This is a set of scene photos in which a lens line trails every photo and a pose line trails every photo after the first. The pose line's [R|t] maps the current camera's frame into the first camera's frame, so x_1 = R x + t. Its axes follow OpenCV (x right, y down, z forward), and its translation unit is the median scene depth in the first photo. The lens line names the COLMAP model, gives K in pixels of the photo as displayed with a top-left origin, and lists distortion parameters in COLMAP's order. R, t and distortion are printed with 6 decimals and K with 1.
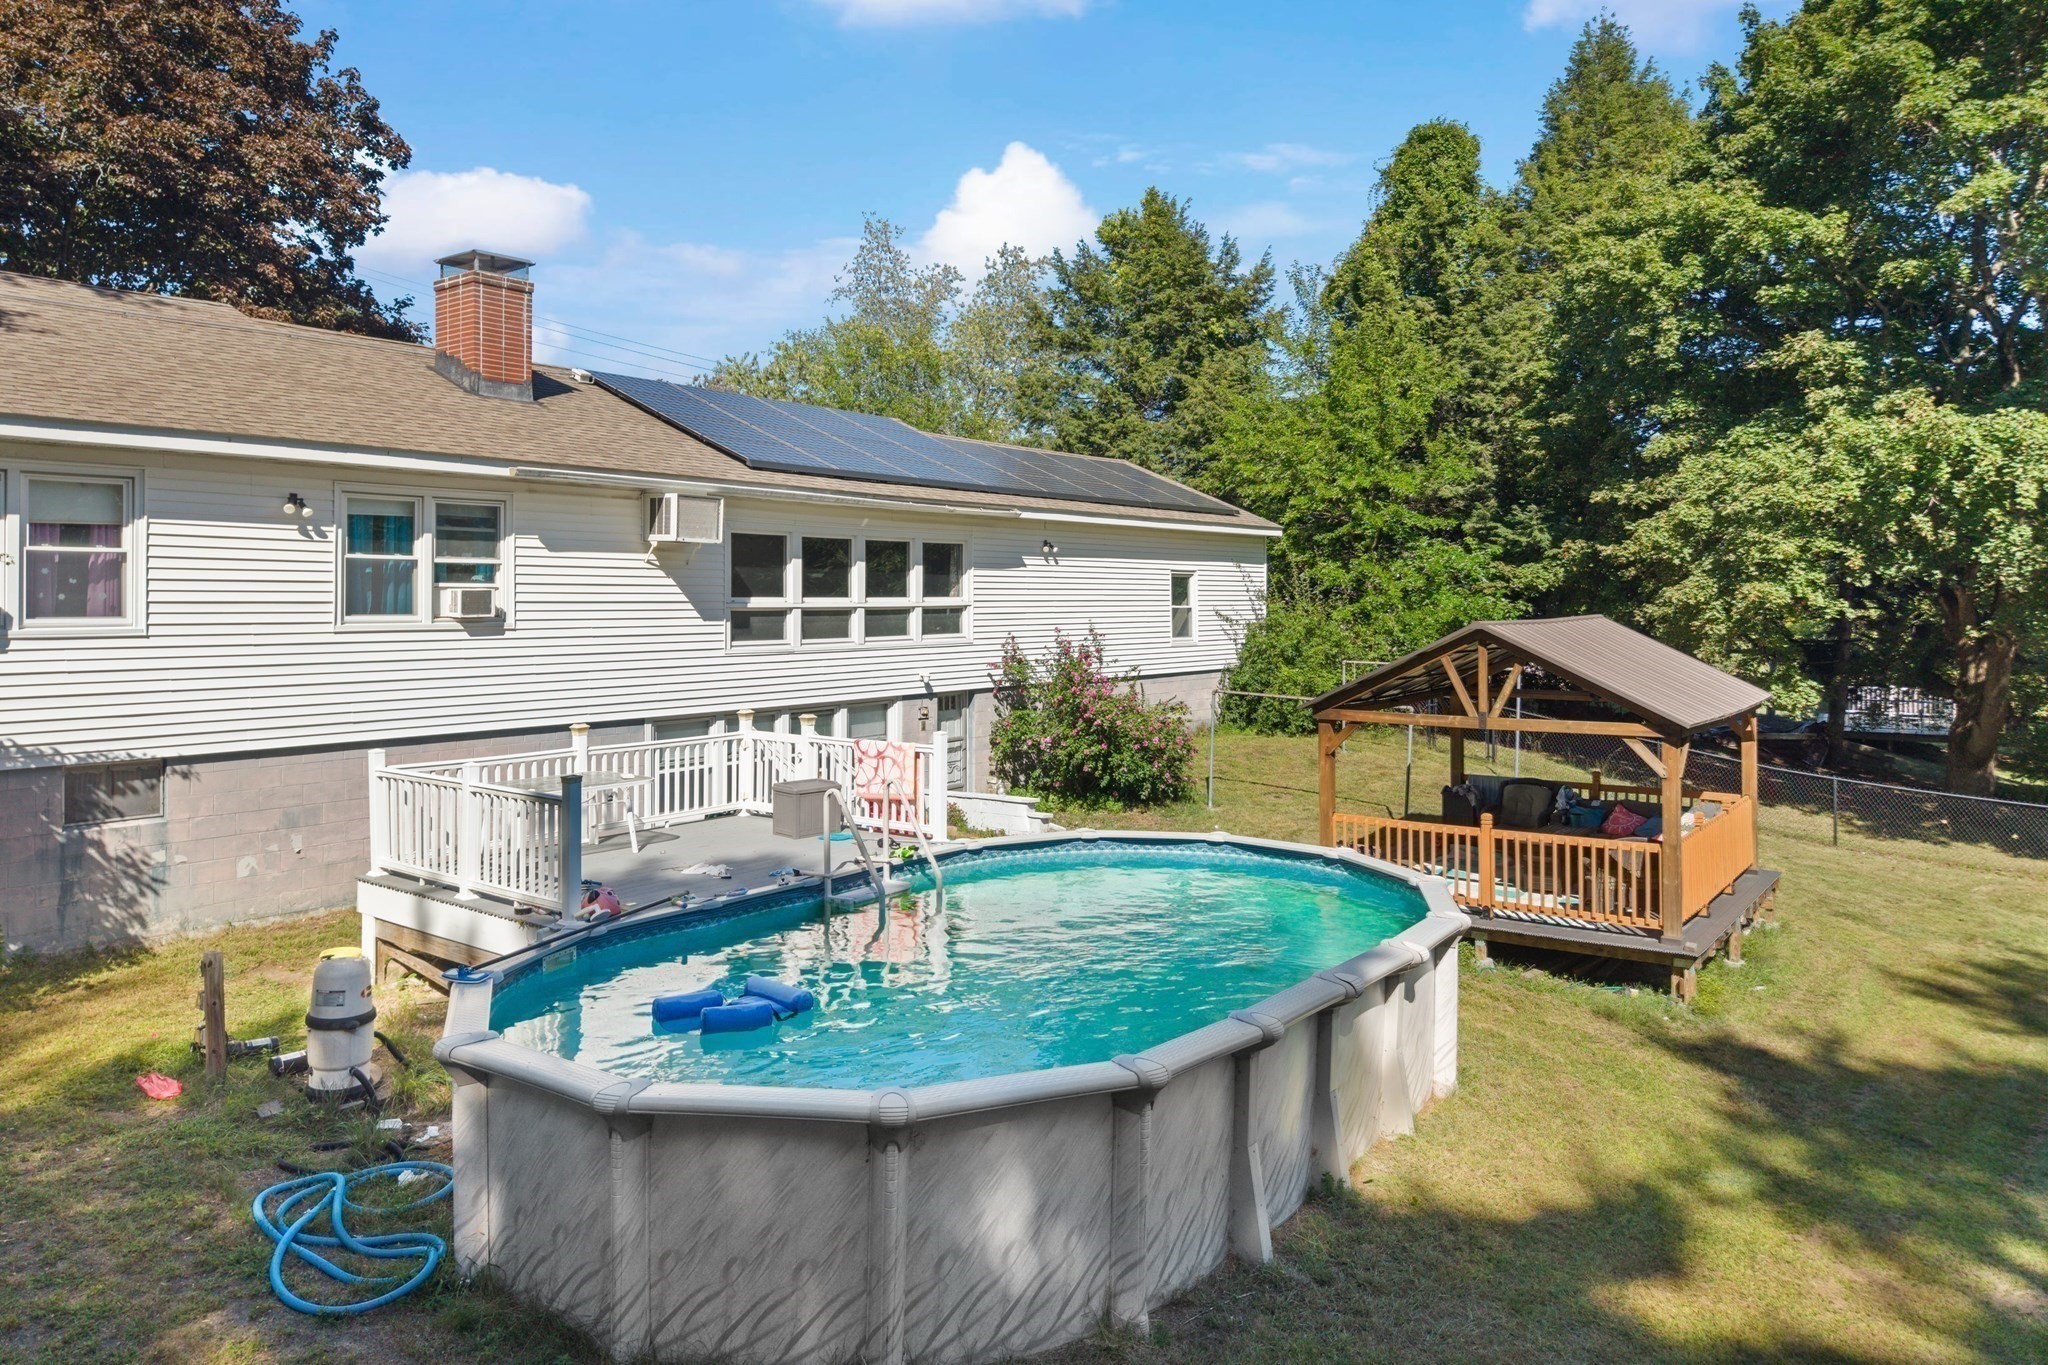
lens RADIAL K [[1411.4, 0, 1095.5], [0, 1411.4, 622.7], [0, 0, 1]] dist [0.037515, -0.069984]
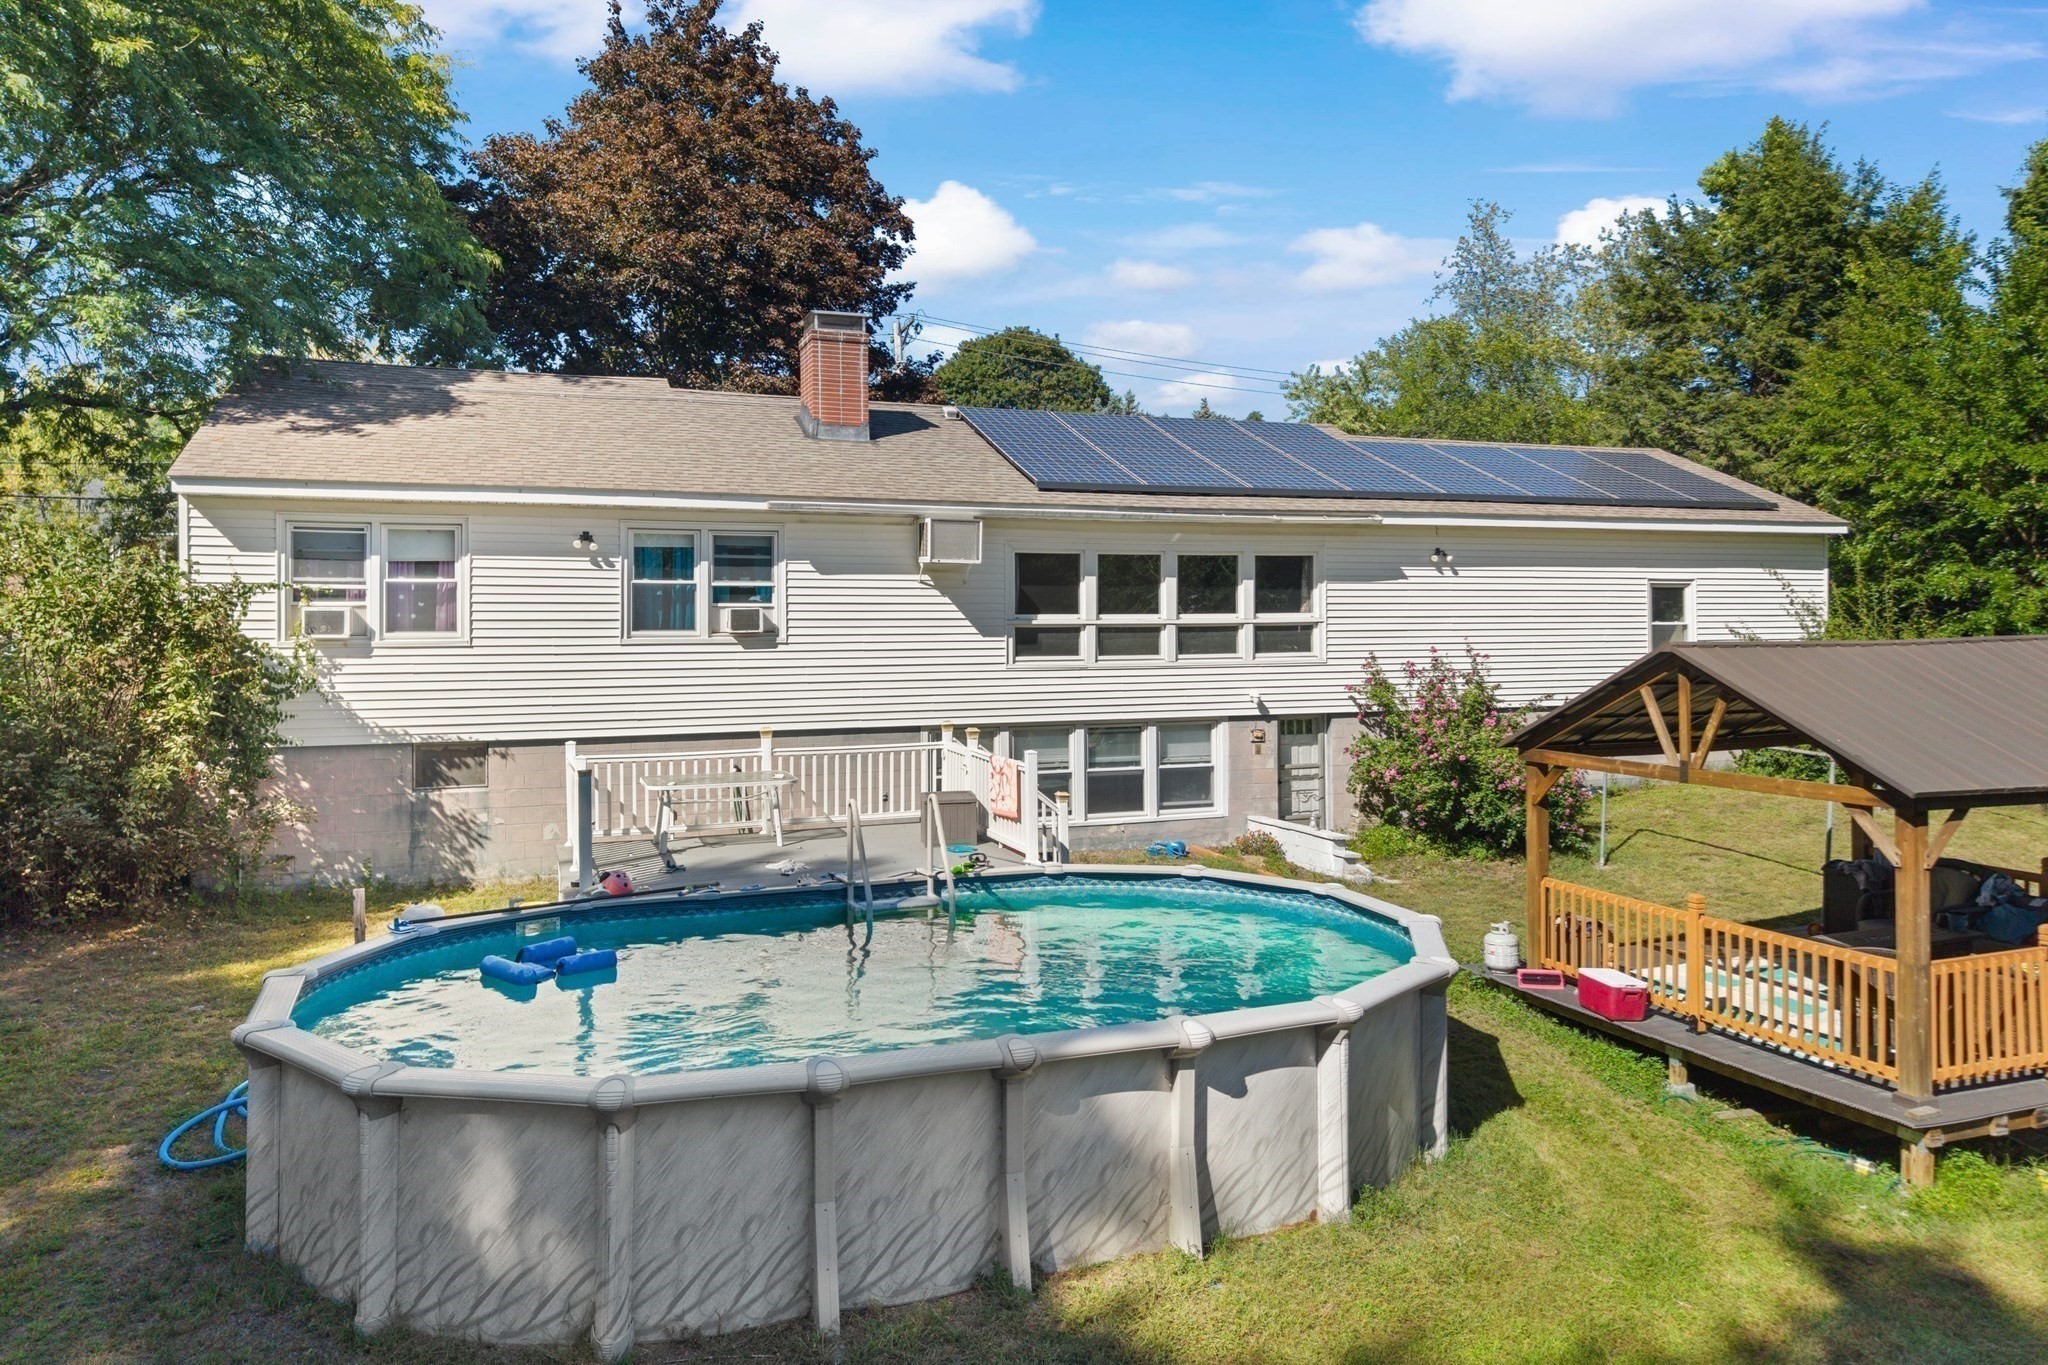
lens RADIAL K [[1455.4, 0, 1059.3], [0, 1455.4, 622.0], [0, 0, 1]] dist [0.041566, -0.087891]
pose [[0.828007, -0.001687, -0.560715, 0.389806], [-0.005705, 0.999918, -0.011434, -0.000421], [0.560689, 0.012666, 0.827930, 0.143169]]
